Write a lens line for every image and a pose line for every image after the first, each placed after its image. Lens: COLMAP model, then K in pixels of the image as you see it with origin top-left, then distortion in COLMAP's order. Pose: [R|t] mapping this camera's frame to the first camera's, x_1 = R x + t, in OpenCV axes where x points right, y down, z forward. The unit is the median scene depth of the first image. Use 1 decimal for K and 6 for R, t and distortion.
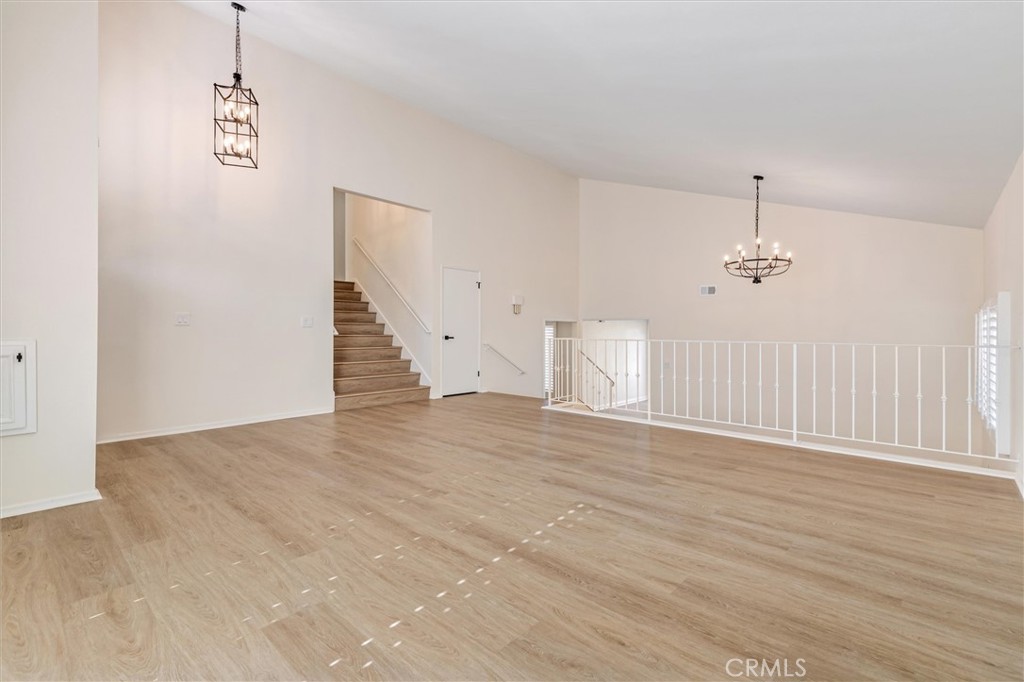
lens RADIAL K [[467.1, 0, 514.1], [0, 467.1, 333.6], [0, 0, 1]] dist [0.003783, 0.000315]
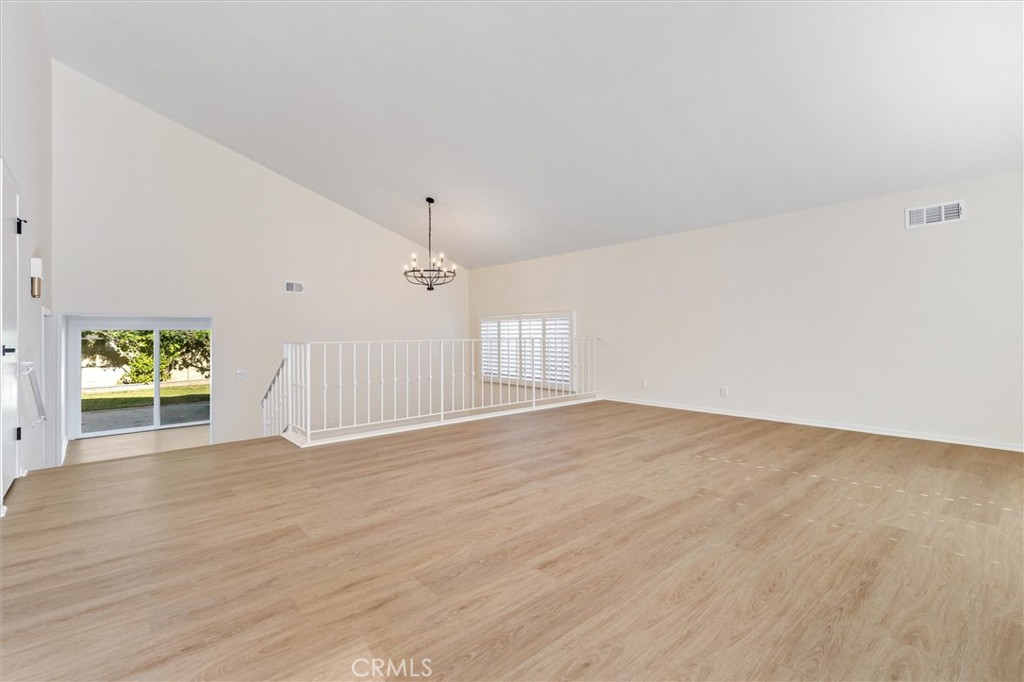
lens RADIAL K [[467.1, 0, 514.1], [0, 467.1, 333.6], [0, 0, 1]] dist [0.003783, 0.000315]
pose [[0.095239, -0.005877, 0.995437, -1.215232], [0.009818, 0.999939, 0.004964, -0.006772], [-0.995406, 0.009300, 0.095290, 1.331689]]
